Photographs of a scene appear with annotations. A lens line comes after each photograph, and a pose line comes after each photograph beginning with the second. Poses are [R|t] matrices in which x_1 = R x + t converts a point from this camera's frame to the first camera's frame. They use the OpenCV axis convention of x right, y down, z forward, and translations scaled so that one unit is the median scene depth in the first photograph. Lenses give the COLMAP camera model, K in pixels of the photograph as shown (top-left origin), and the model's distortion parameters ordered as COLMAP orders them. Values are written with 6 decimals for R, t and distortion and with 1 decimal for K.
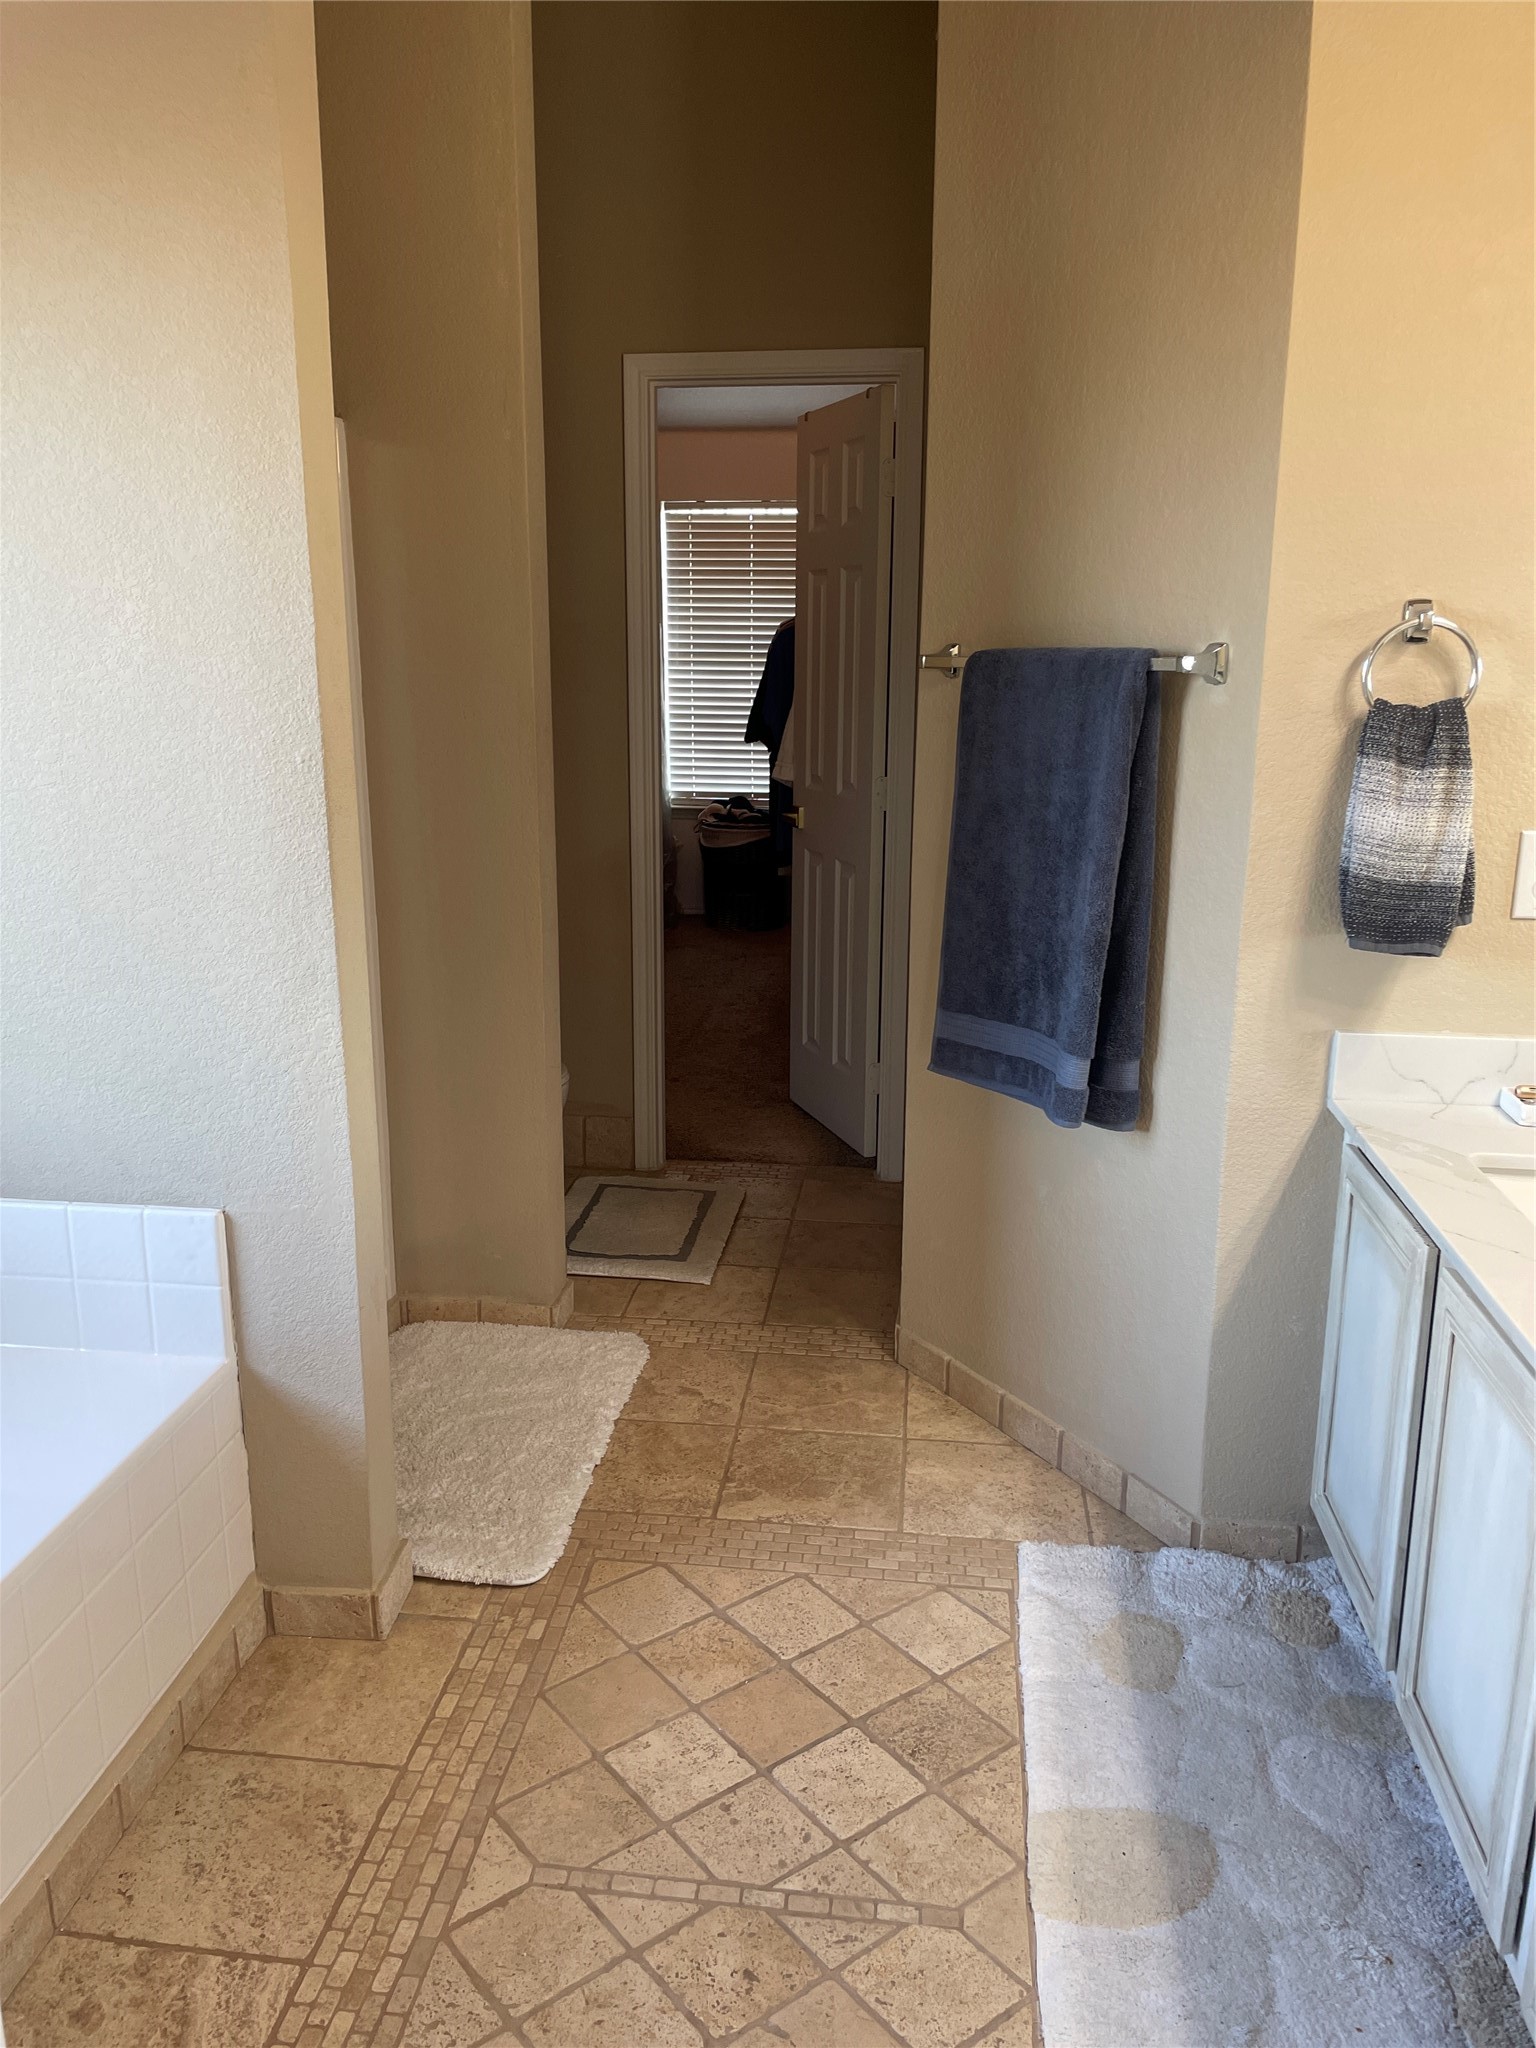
lens RADIAL K [[1541.9, 0, 771.0], [0, 1541.9, 1030.9], [0, 0, 1]] dist [0.030308, -0.027550]
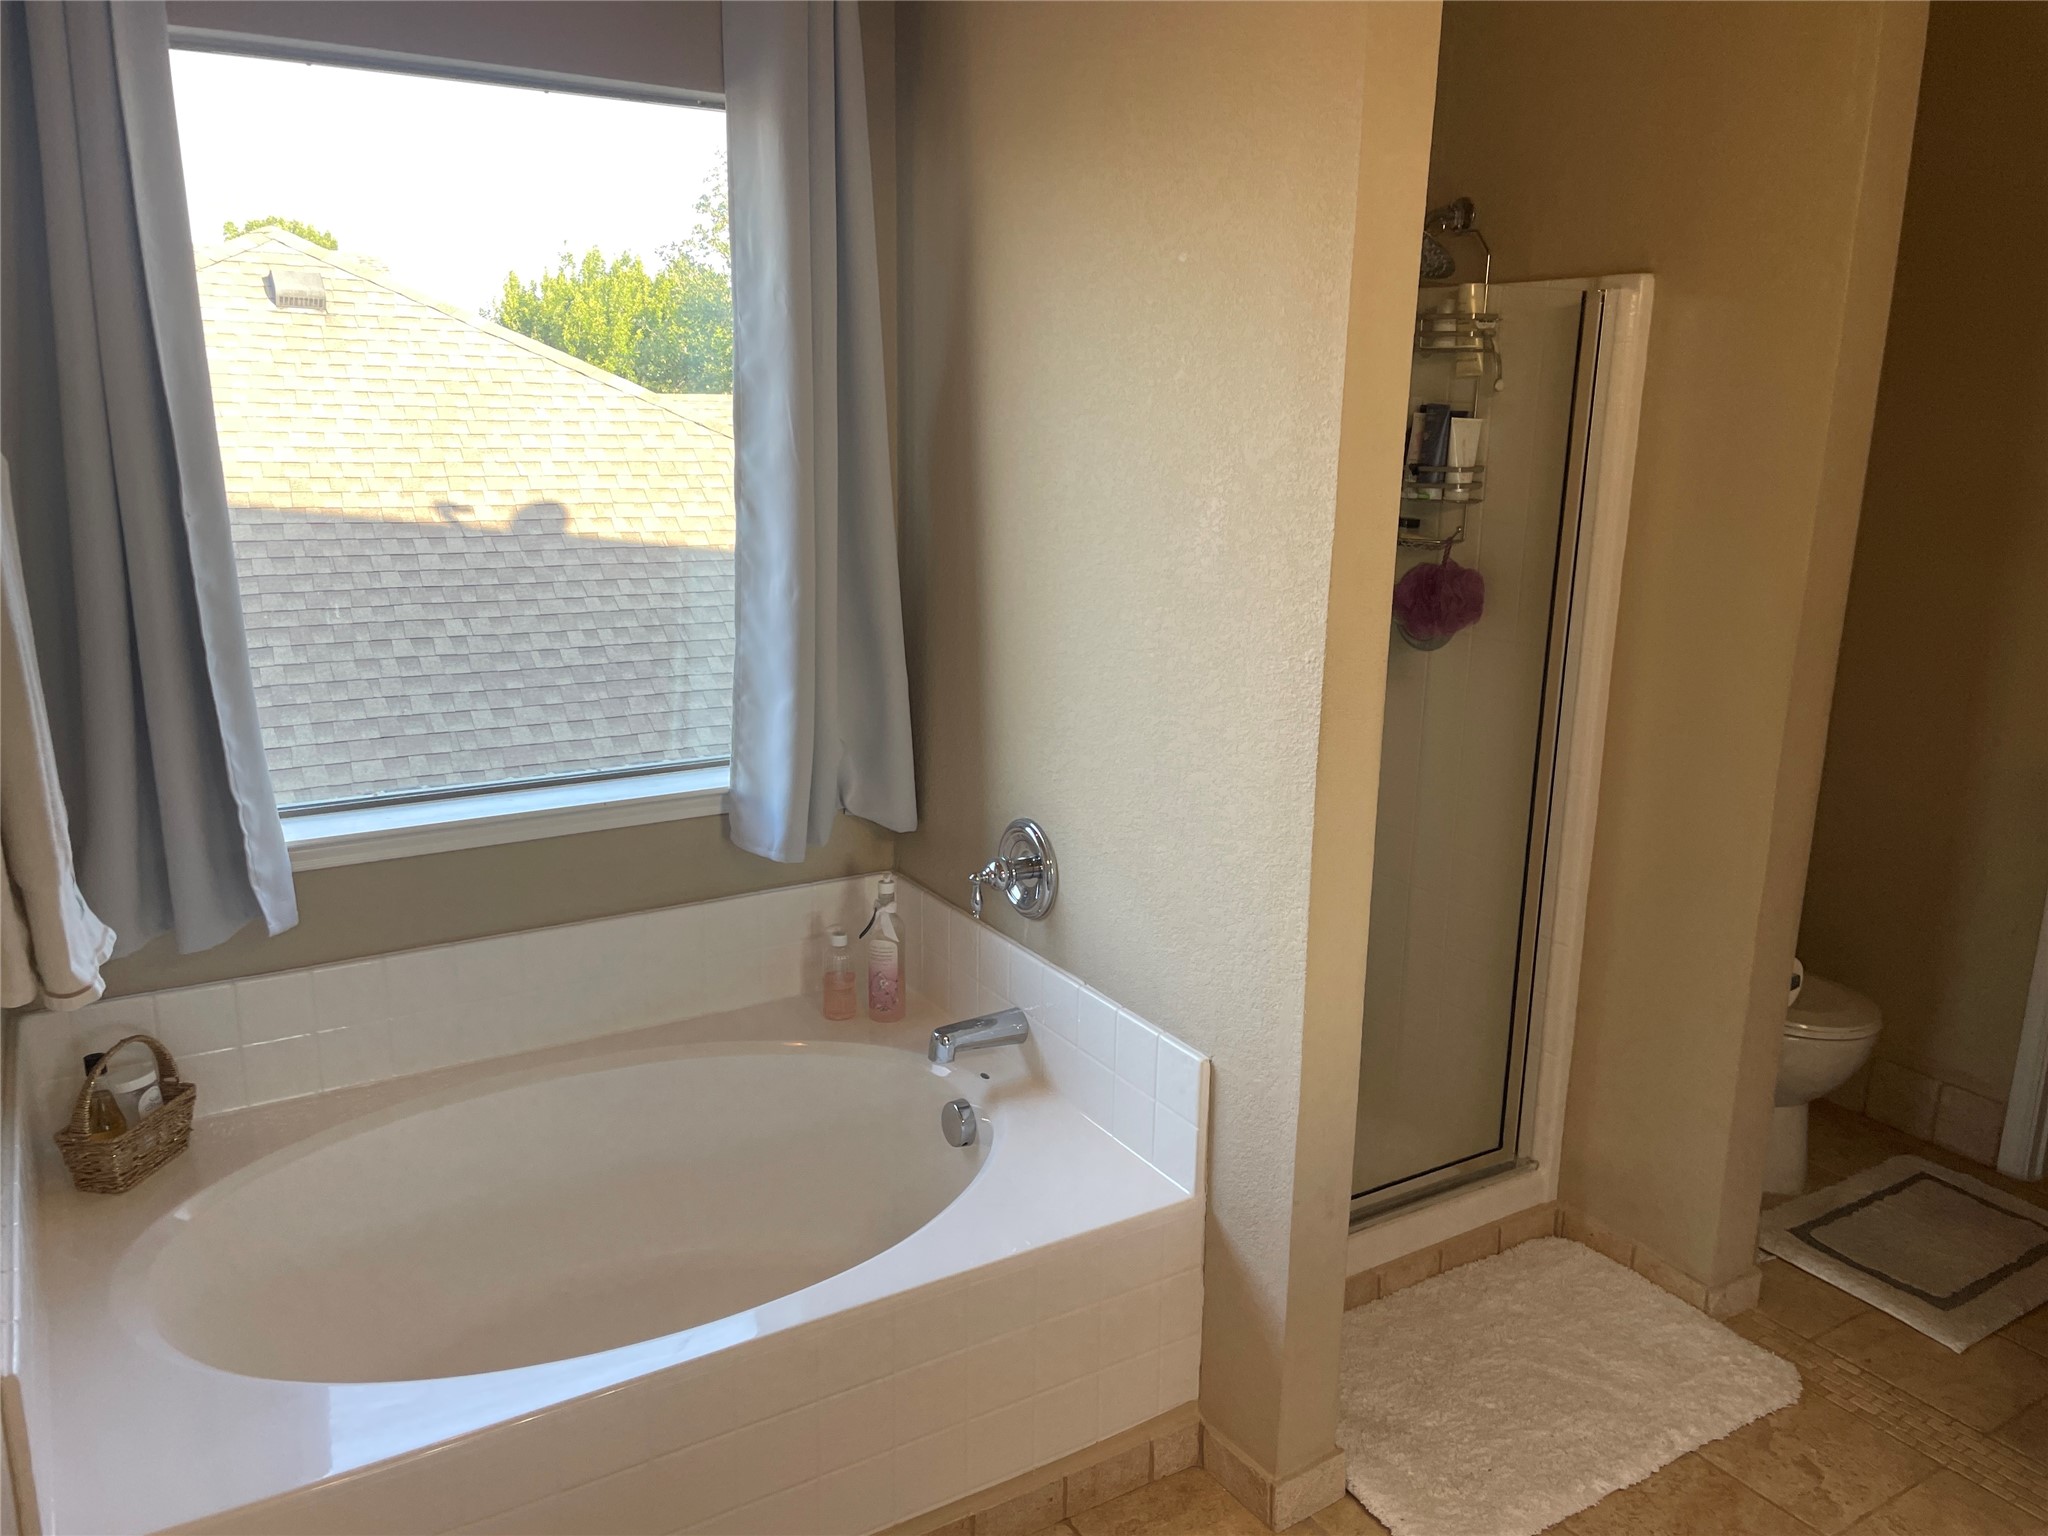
lens RADIAL K [[1541.9, 0, 1027.5], [0, 1541.9, 761.6], [0, 0, 1]] dist [0.030308, -0.027550]
pose [[0.633680, 0.188895, -0.750179, 0.281775], [-0.213022, 0.974848, 0.065525, -0.110353], [0.743688, 0.118282, 0.657980, 0.165262]]
